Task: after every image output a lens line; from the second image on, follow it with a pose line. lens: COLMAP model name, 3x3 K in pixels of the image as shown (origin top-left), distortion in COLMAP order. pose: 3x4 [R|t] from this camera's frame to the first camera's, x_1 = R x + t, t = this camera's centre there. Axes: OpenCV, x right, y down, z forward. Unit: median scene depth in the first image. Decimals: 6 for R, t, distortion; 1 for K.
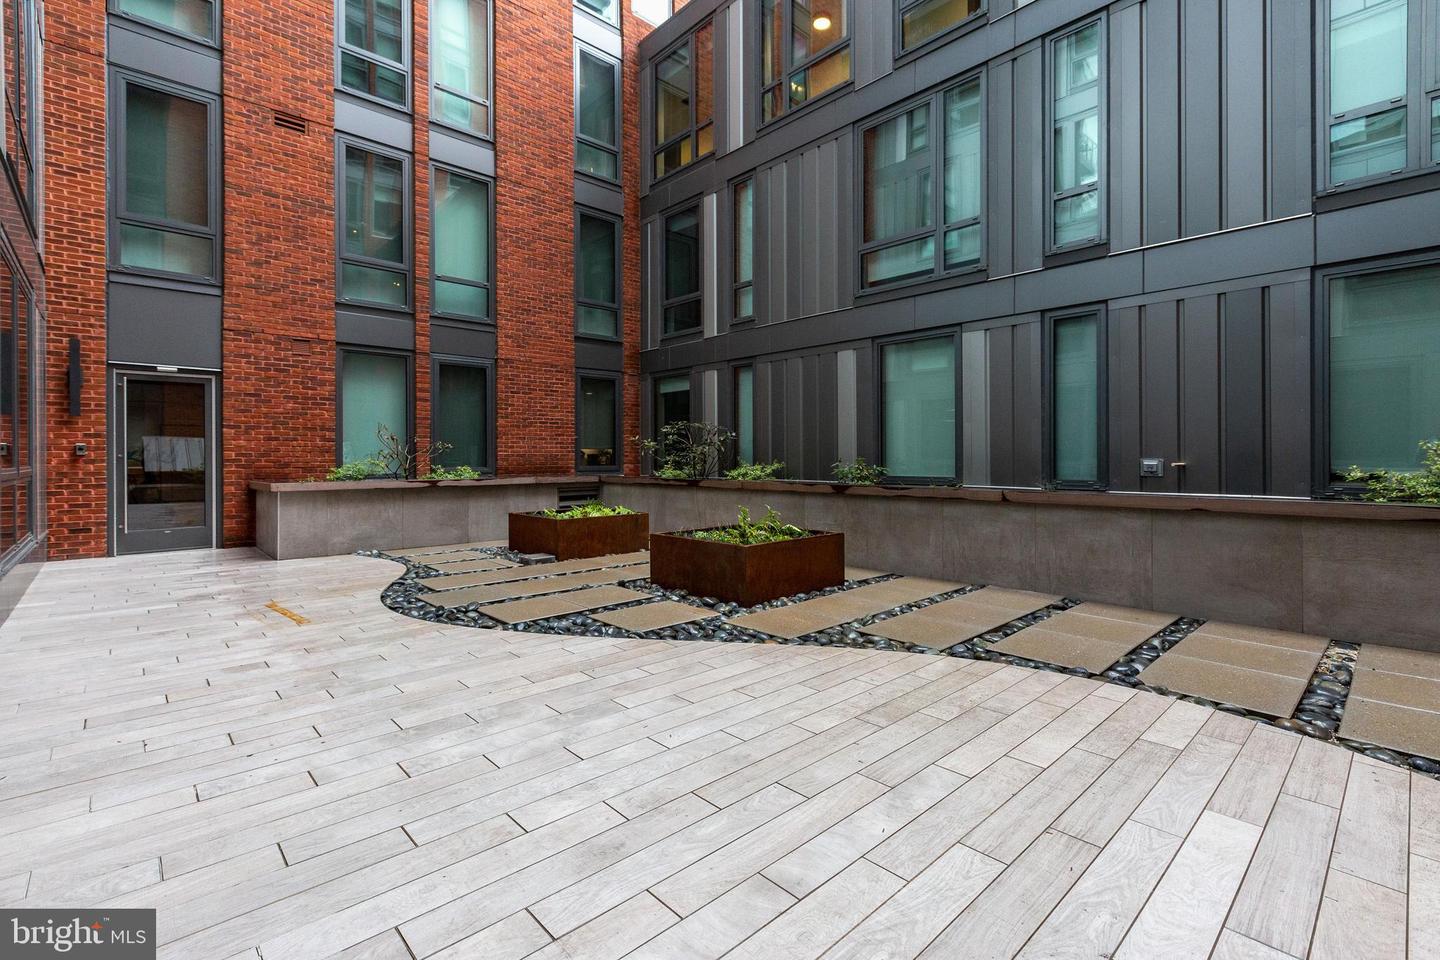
lens RADIAL K [[649.1, 0, 710.2], [0, 649.1, 455.6], [0, 0, 1]] dist [0.002540, -0.000328]
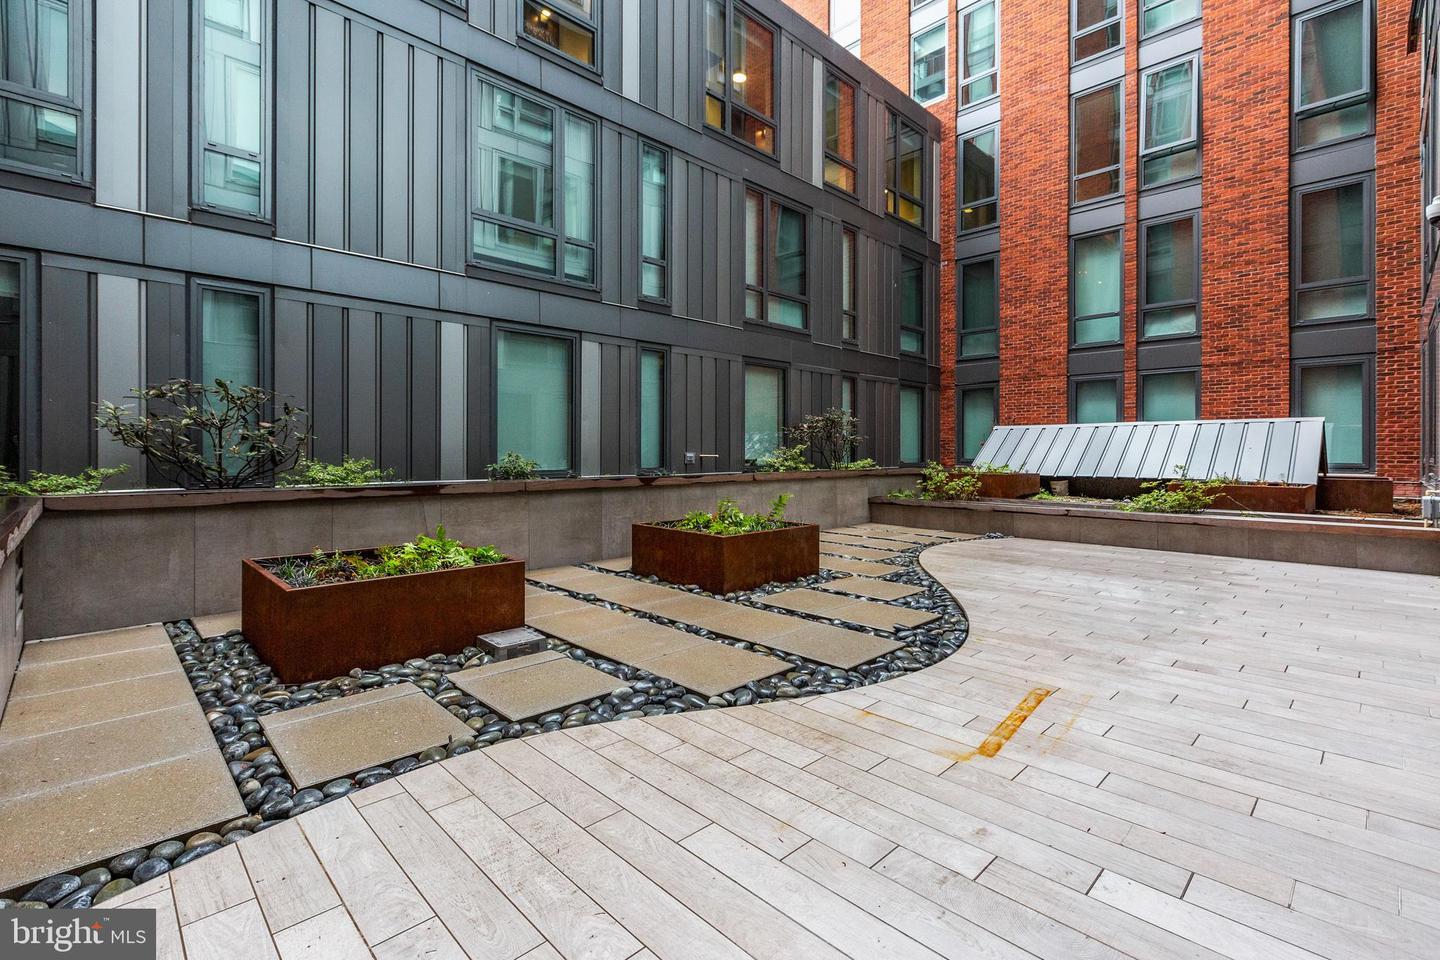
lens RADIAL K [[649.1, 0, 718.9], [0, 649.1, 470.8], [0, 0, 1]] dist [0.002540, -0.000328]
pose [[-0.036838, -0.020886, 0.999103, -0.526849], [-0.006153, 0.999767, 0.020673, 0.007990], [-0.999302, -0.005386, -0.036958, 0.567650]]
